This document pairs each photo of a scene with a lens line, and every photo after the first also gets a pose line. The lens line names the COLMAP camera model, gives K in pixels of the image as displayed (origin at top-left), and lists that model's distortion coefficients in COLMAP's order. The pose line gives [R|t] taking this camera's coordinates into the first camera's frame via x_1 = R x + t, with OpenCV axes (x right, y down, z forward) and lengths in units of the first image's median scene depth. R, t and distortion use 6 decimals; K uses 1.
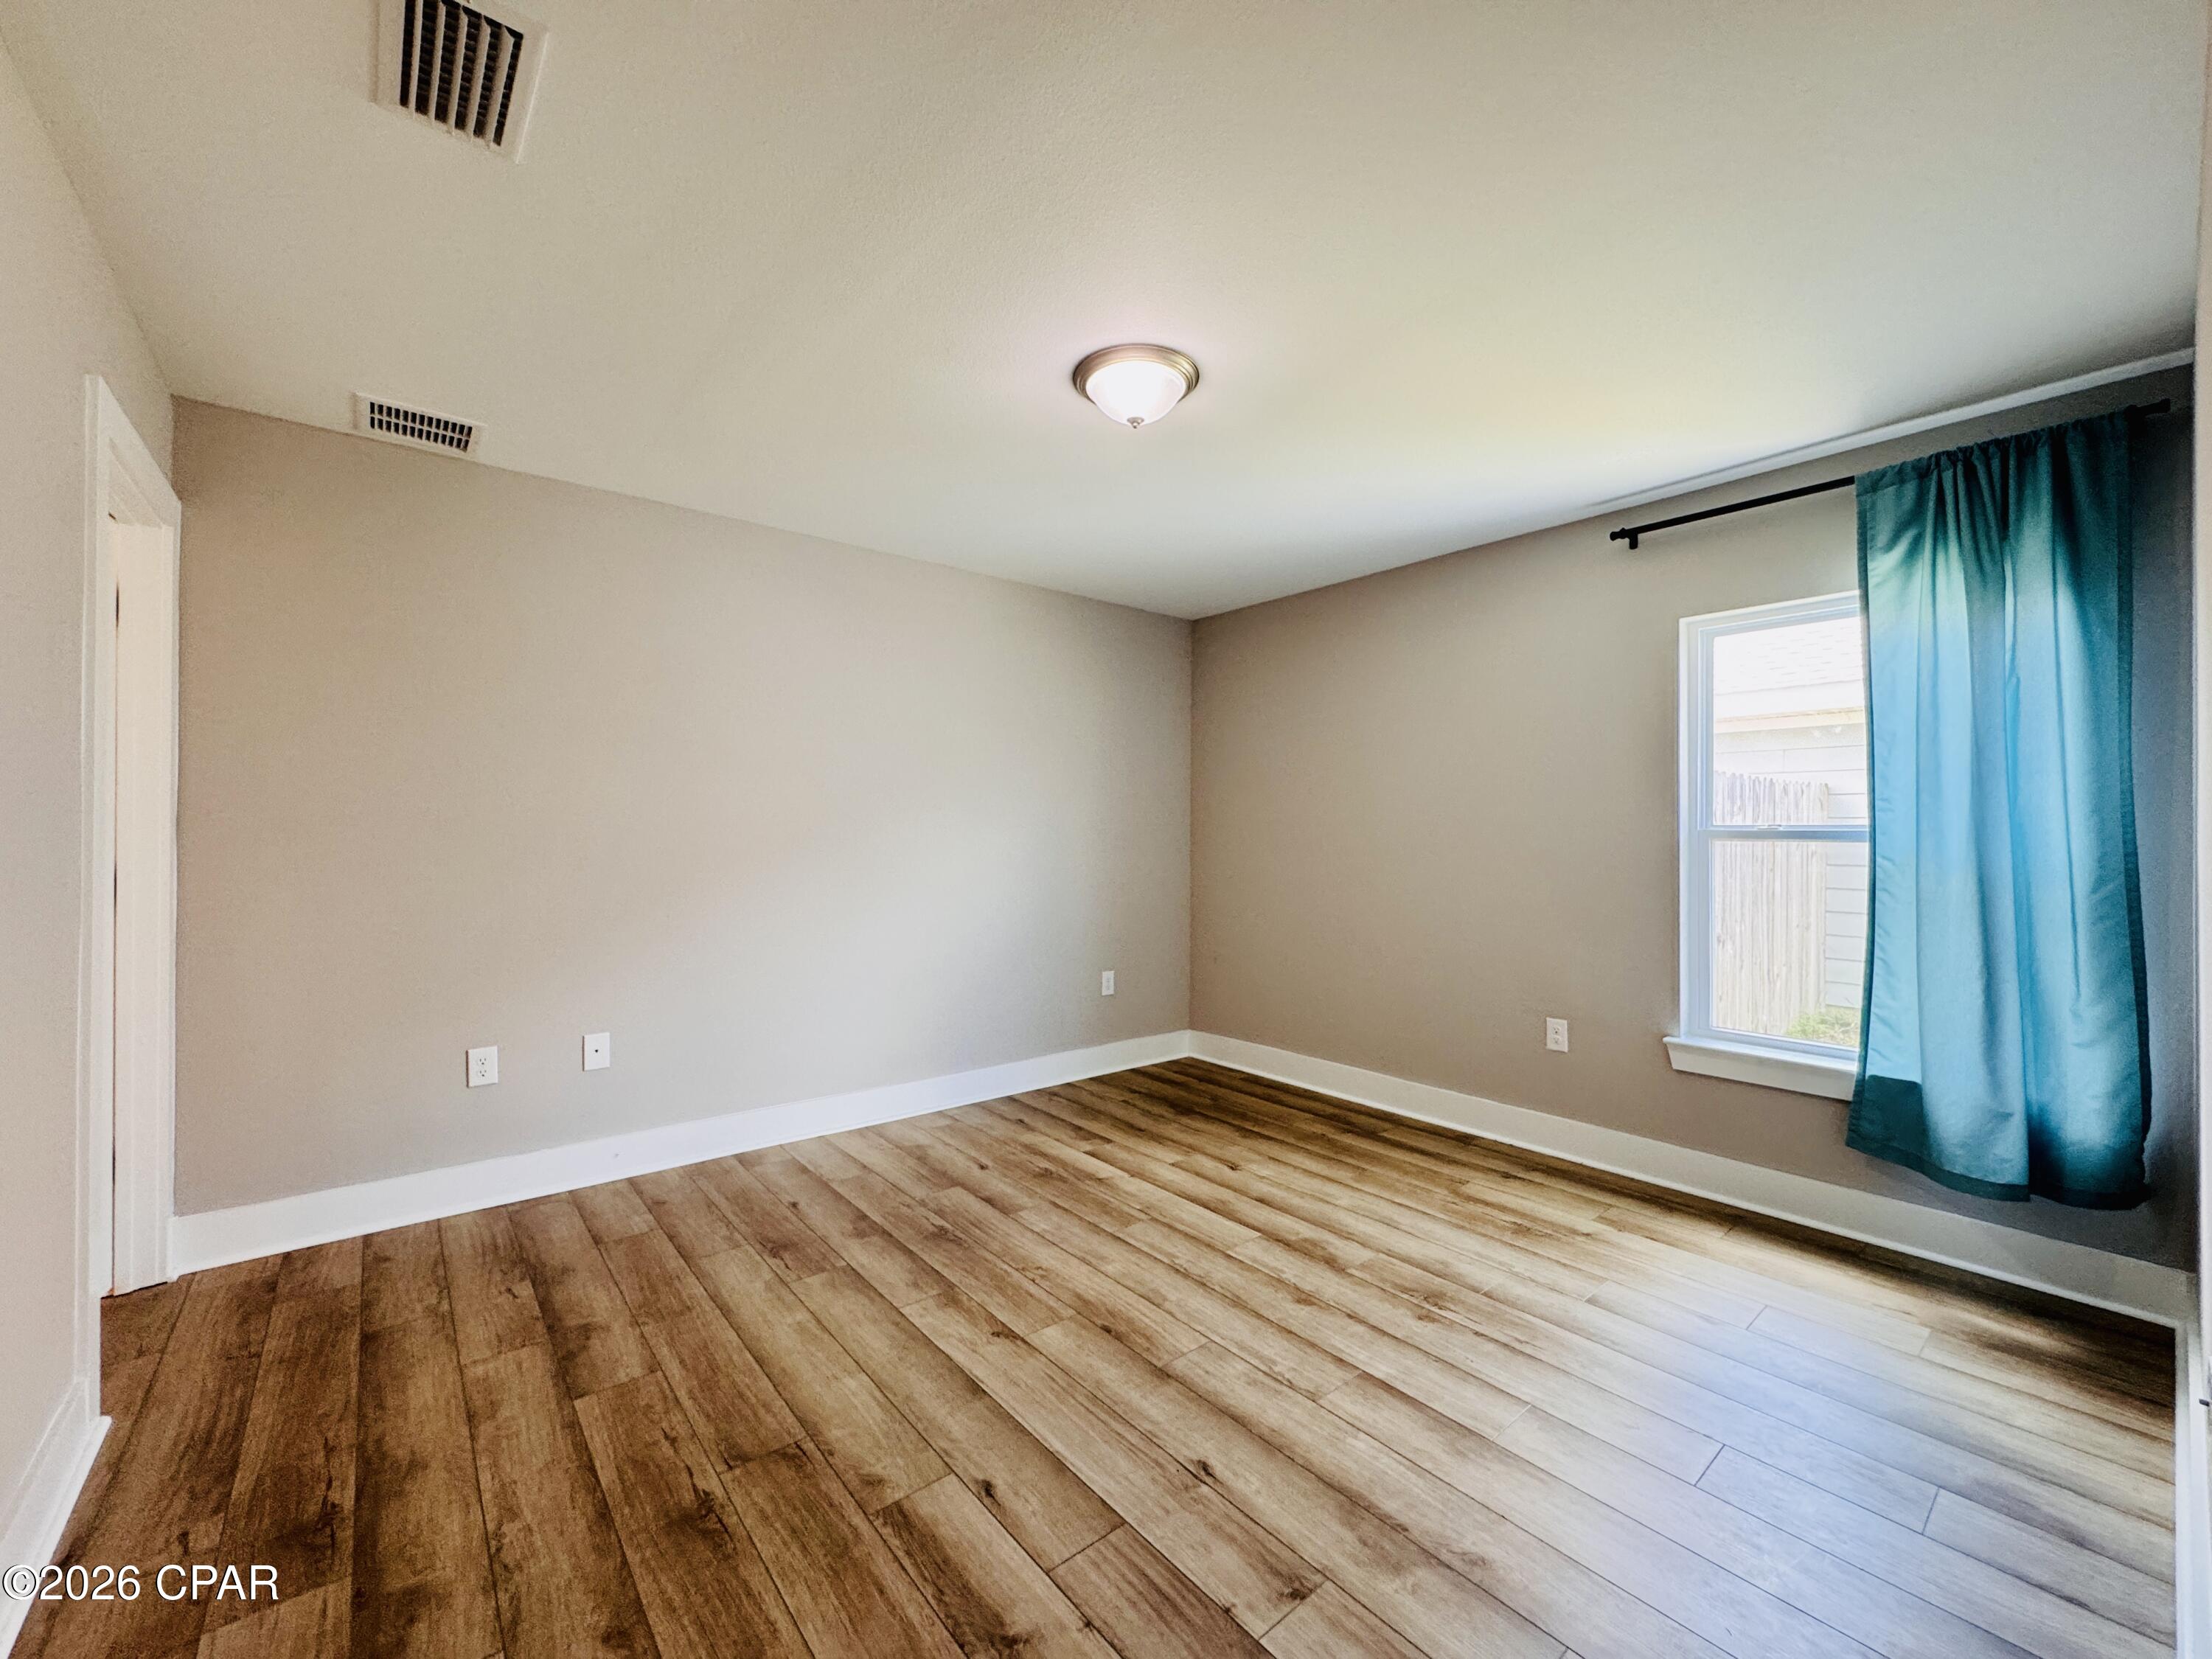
lens RADIAL K [[886.4, 0, 1103.3], [0, 886.4, 829.1], [0, 0, 1]] dist [-0.002342, 0.000054]
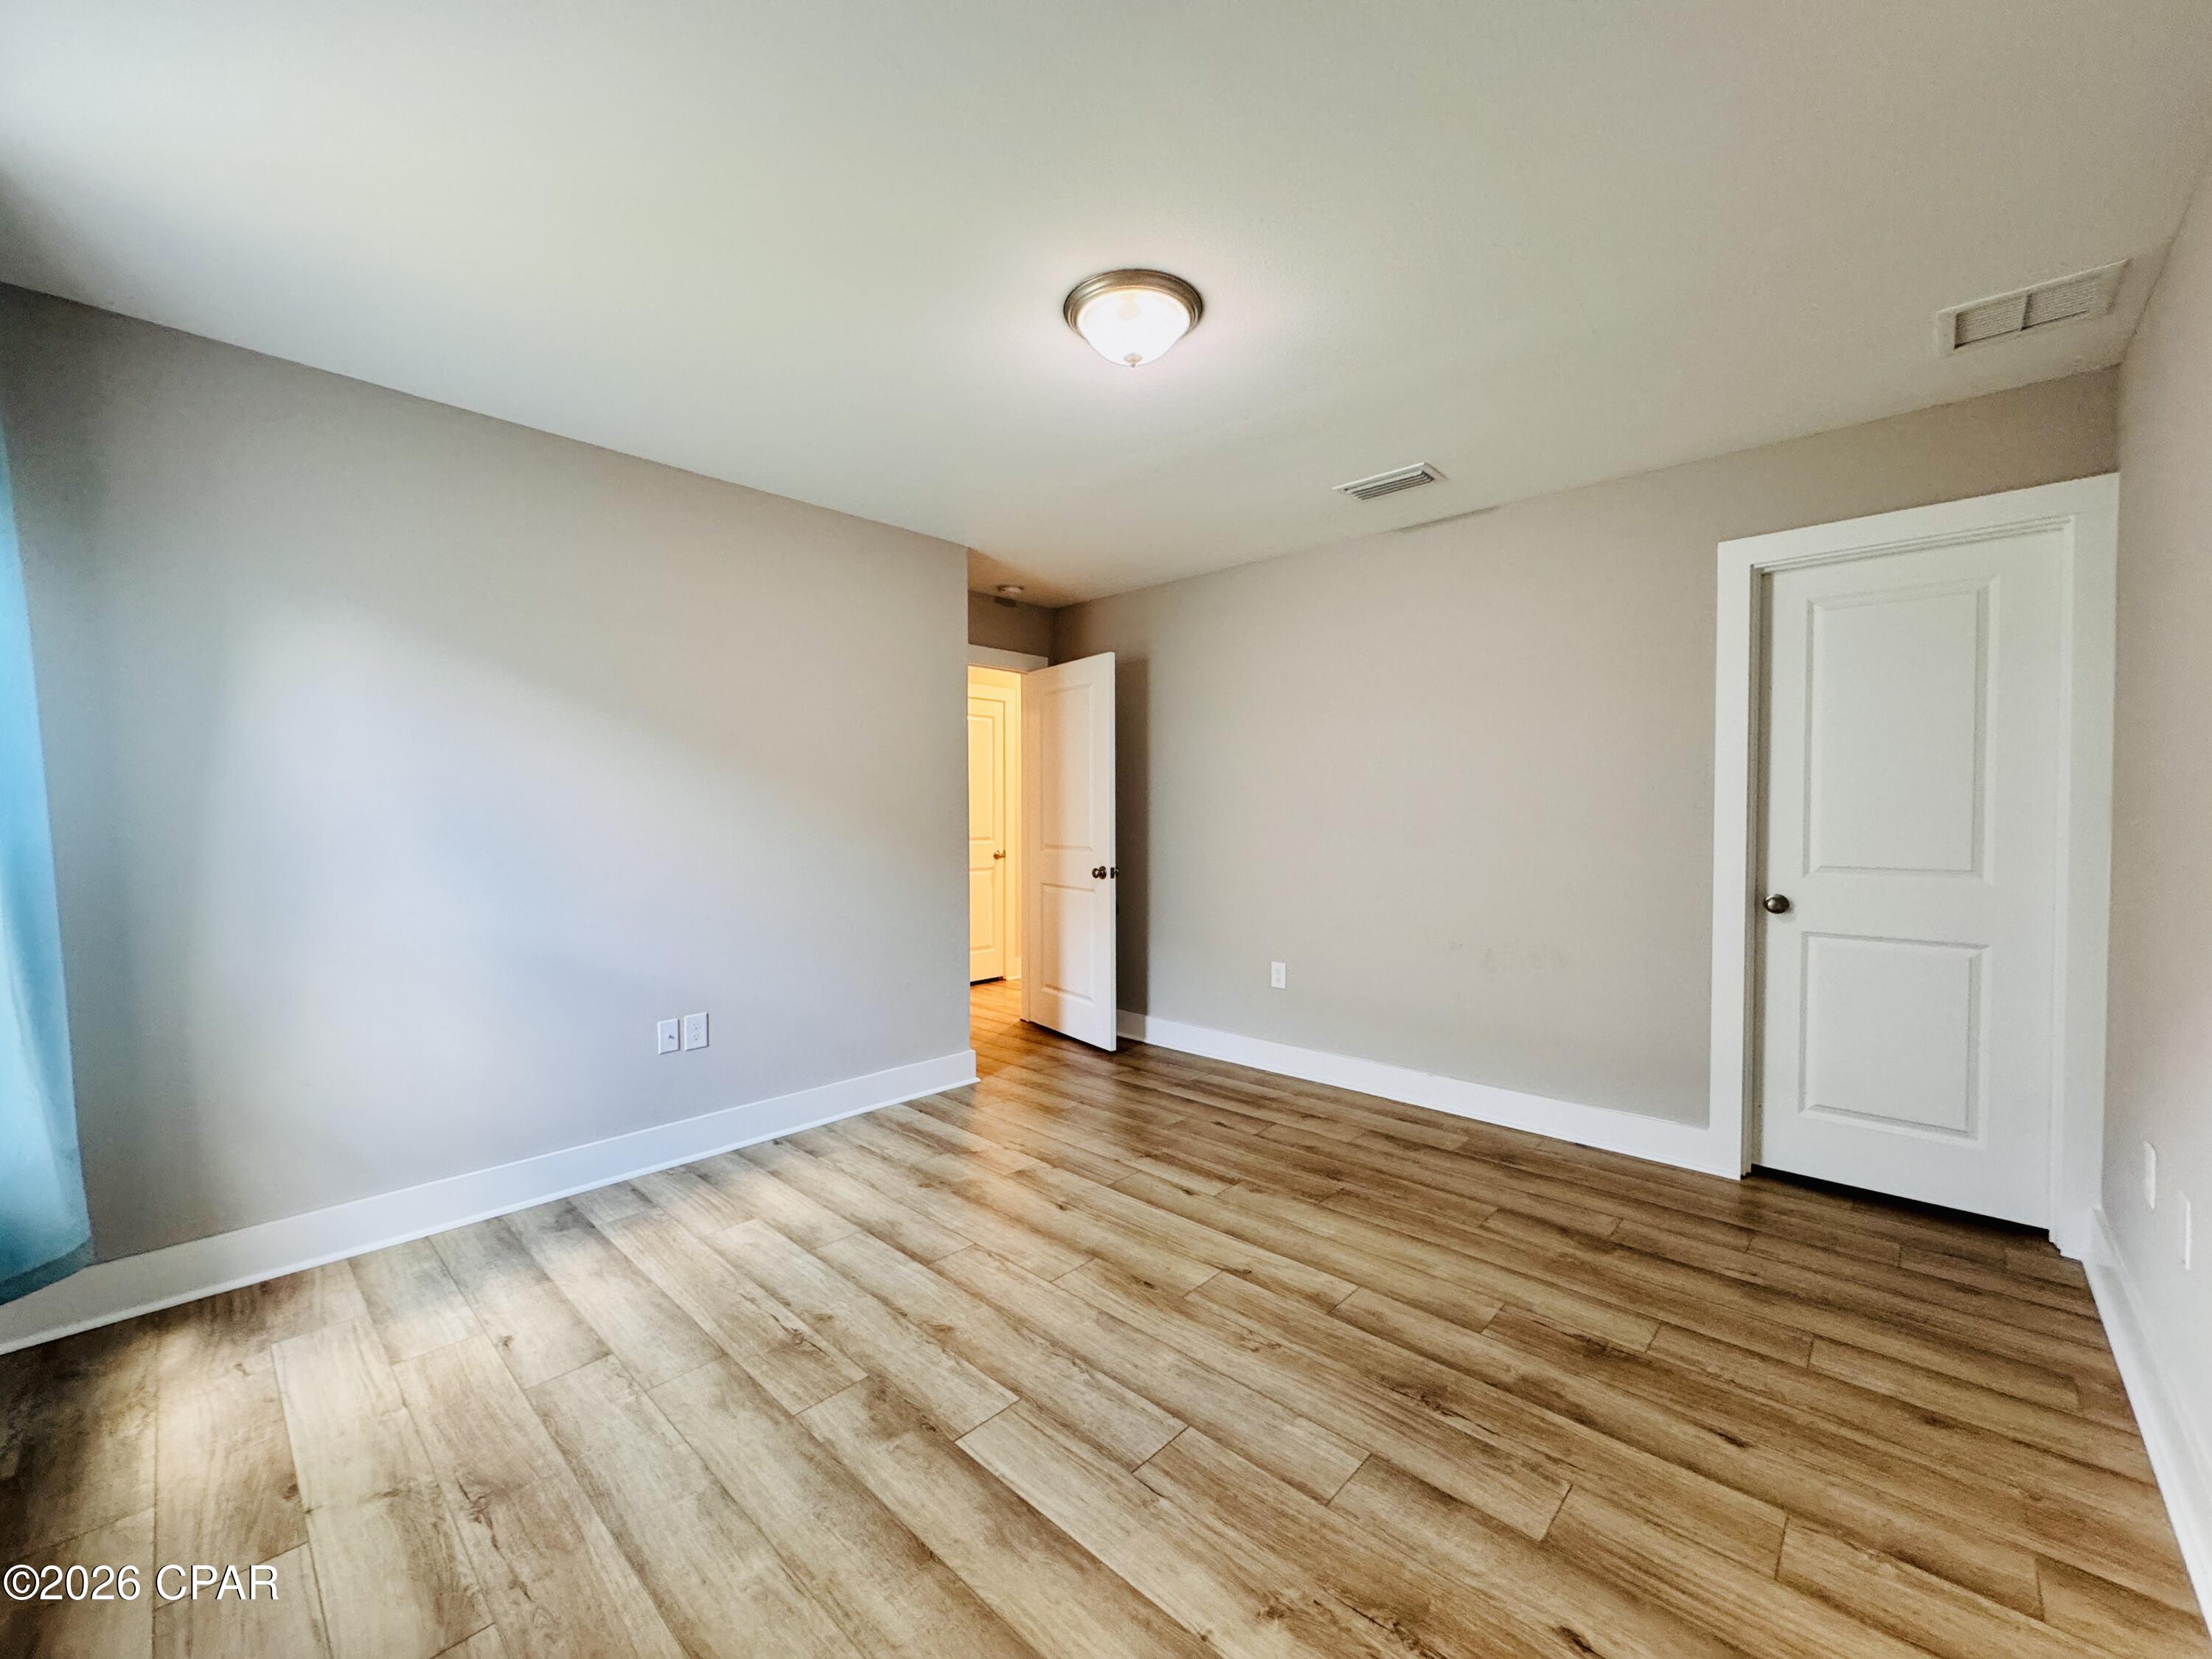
lens RADIAL K [[886.4, 0, 1103.3], [0, 886.4, 829.1], [0, 0, 1]] dist [-0.002342, 0.000054]
pose [[-0.991957, -0.001457, -0.126567, 0.179300], [-0.003296, 0.999892, 0.014325, 0.008944], [0.126532, 0.014627, -0.991855, 1.895386]]
